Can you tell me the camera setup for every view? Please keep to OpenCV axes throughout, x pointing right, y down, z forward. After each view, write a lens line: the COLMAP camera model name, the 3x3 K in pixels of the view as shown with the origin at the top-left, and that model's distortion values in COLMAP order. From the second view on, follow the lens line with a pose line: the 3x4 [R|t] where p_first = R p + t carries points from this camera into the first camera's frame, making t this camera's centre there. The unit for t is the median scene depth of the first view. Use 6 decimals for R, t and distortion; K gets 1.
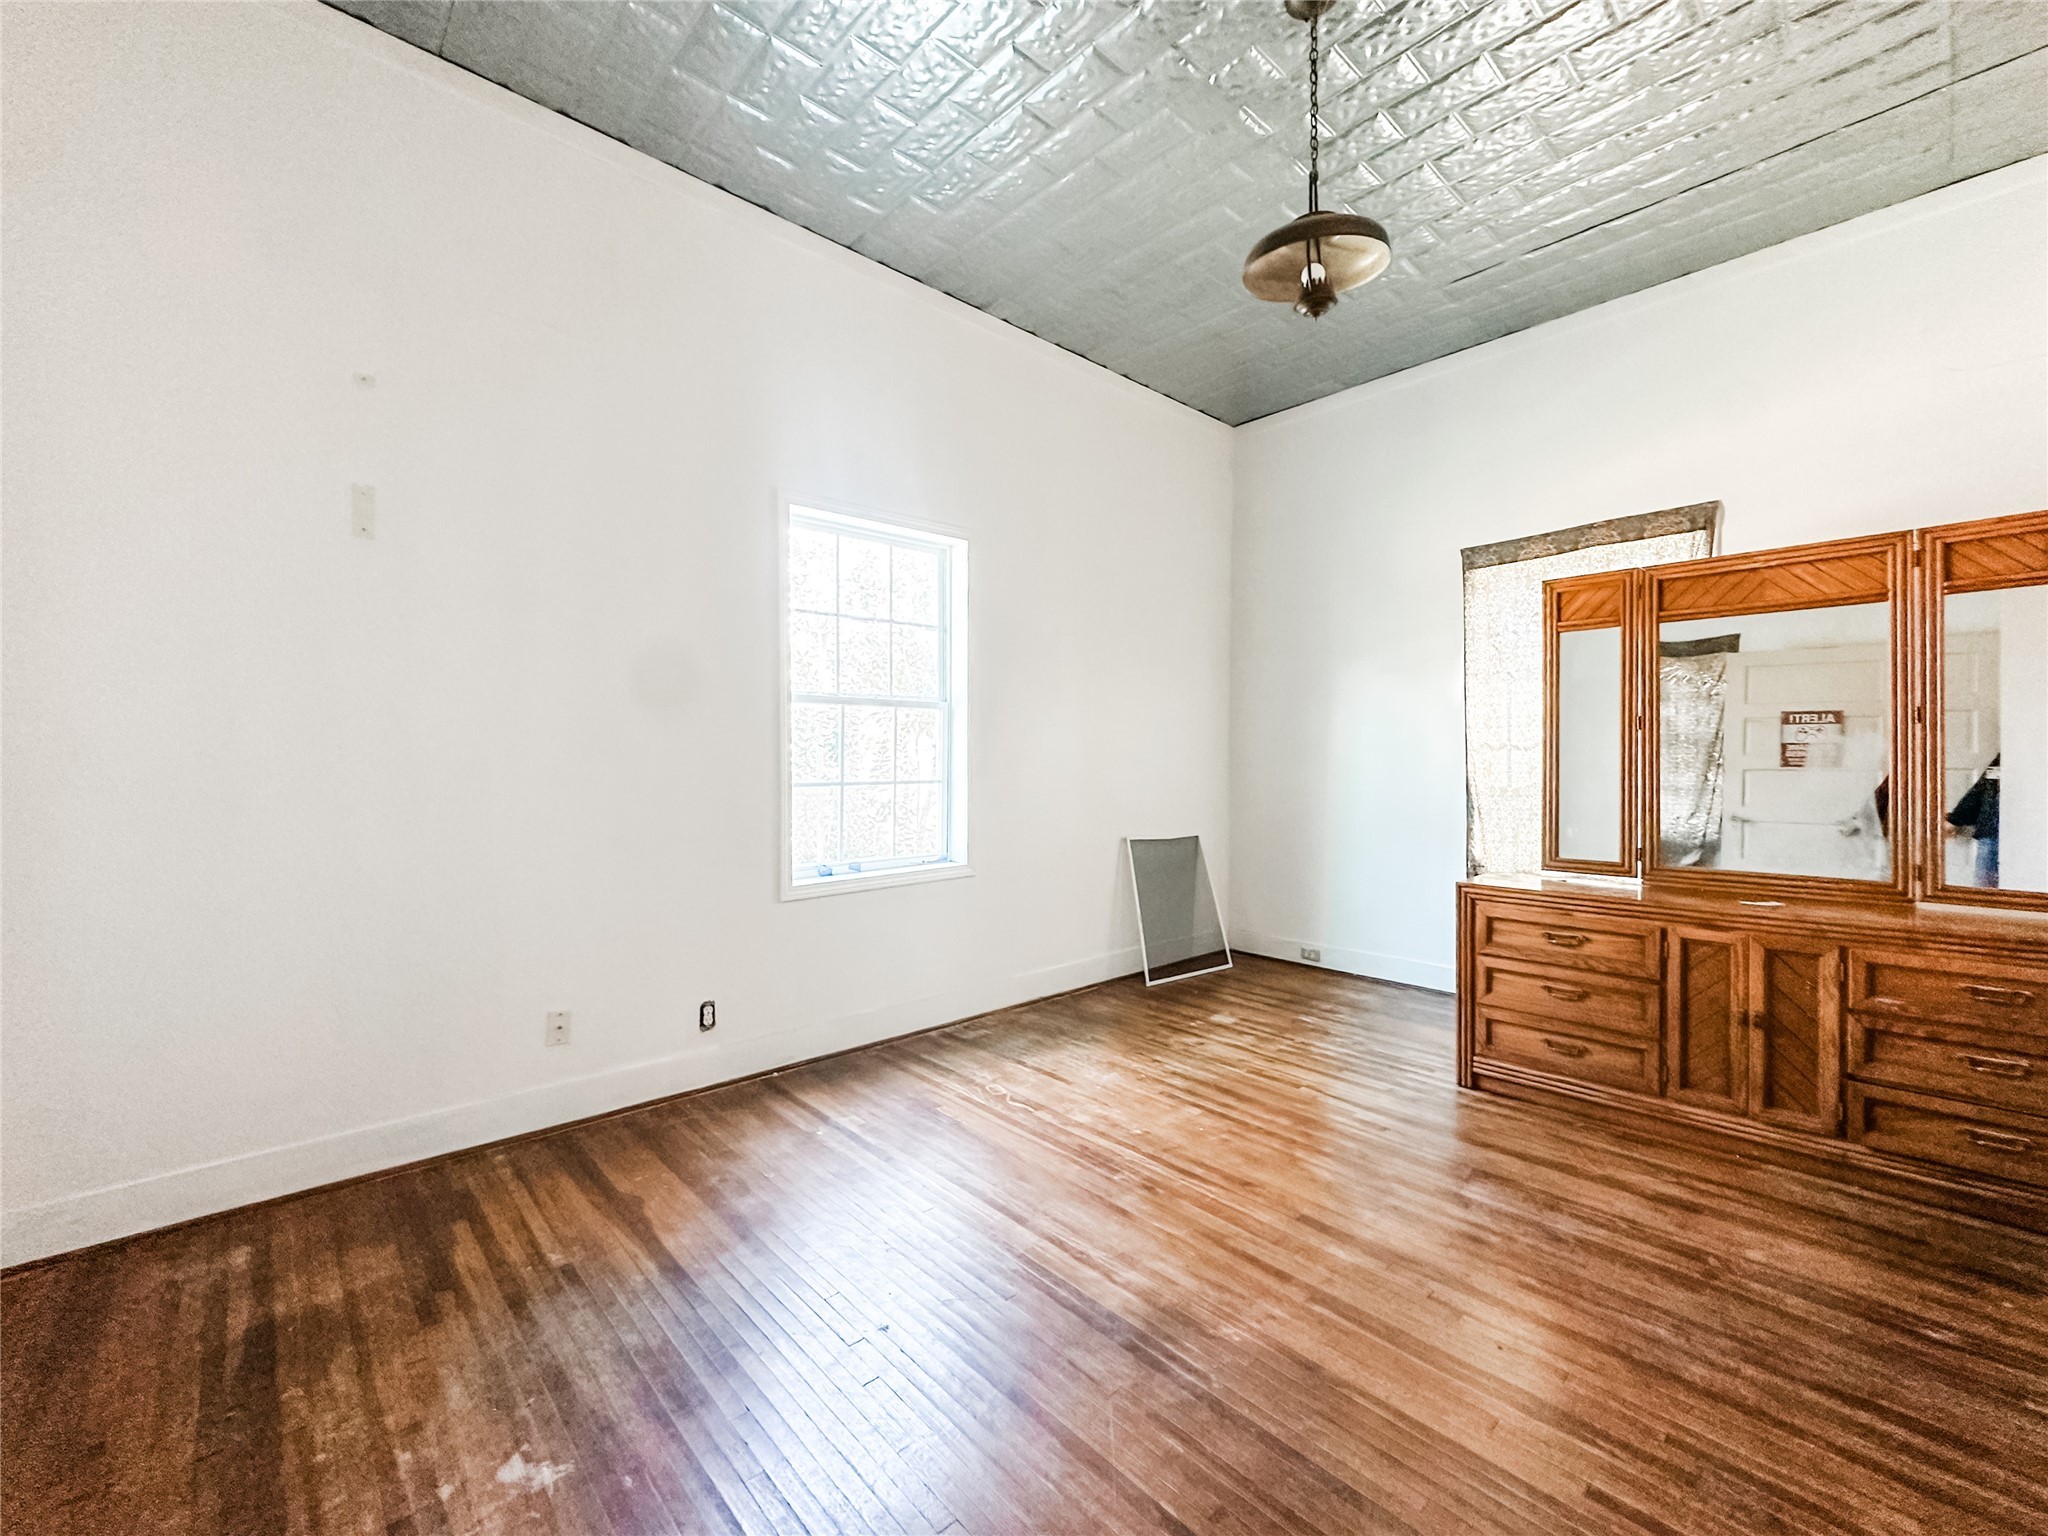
lens RADIAL K [[827.4, 0, 1012.6], [0, 827.4, 755.3], [0, 0, 1]] dist [-0.005513, -0.000214]
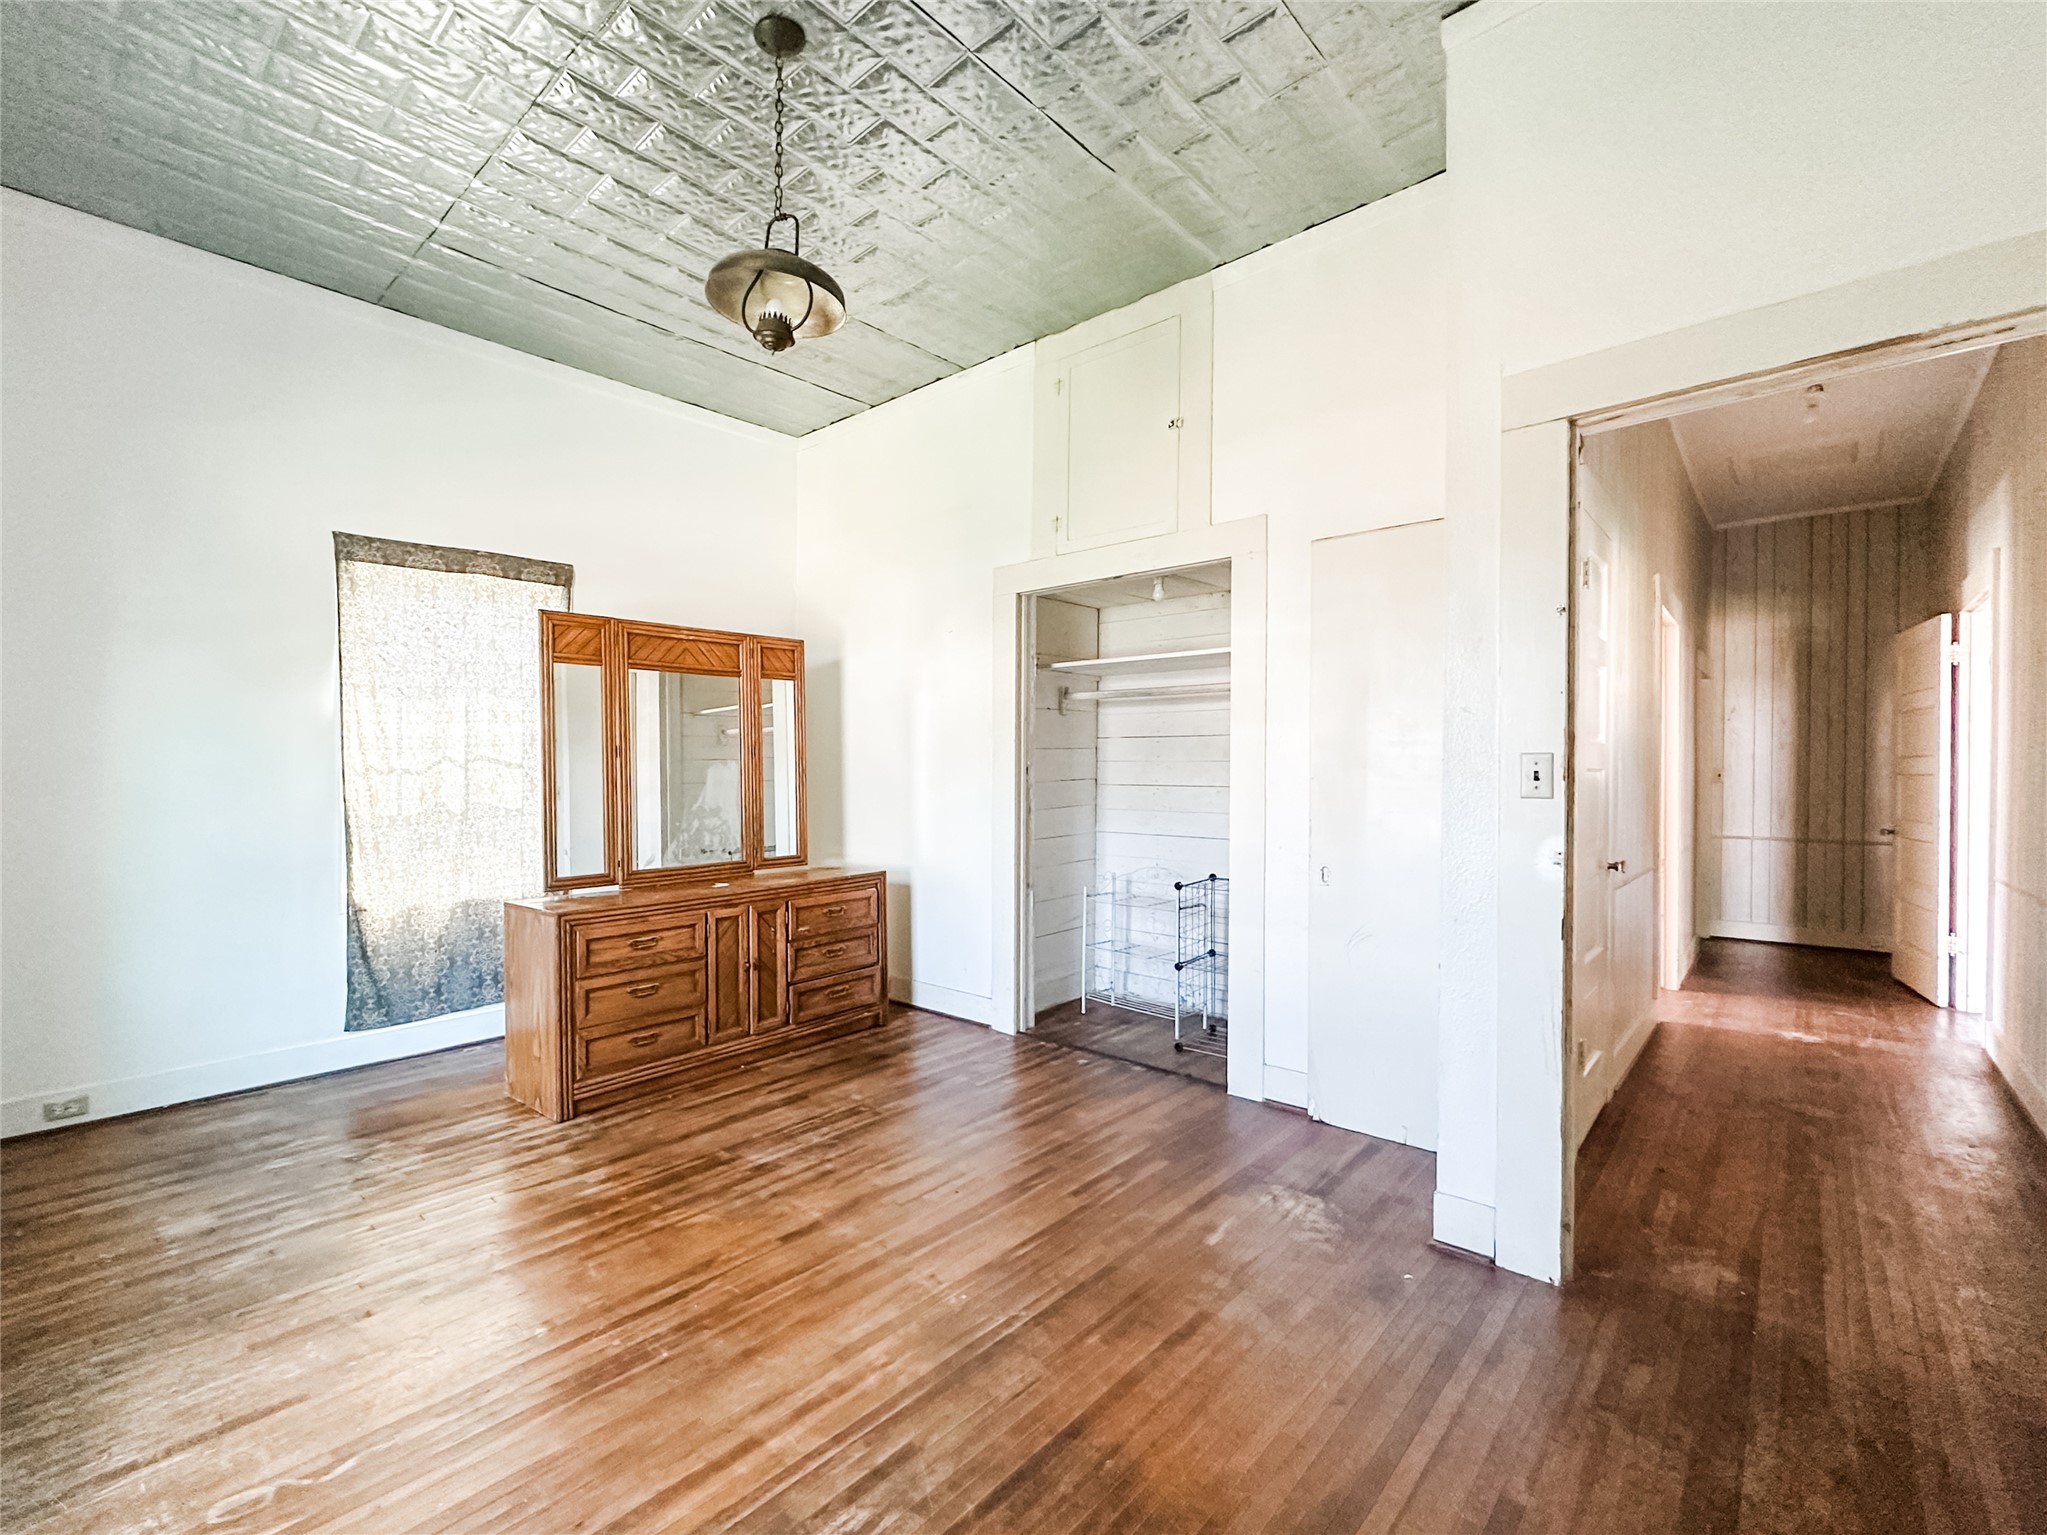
lens RADIAL K [[827.0, 0, 1013.1], [0, 827.0, 779.1], [0, 0, 1]] dist [-0.005513, -0.000214]
pose [[-0.063295, -0.007741, 0.997965, -0.494823], [0.006397, 0.999946, 0.008162, -0.006909], [-0.997974, 0.006900, -0.063242, 0.576604]]
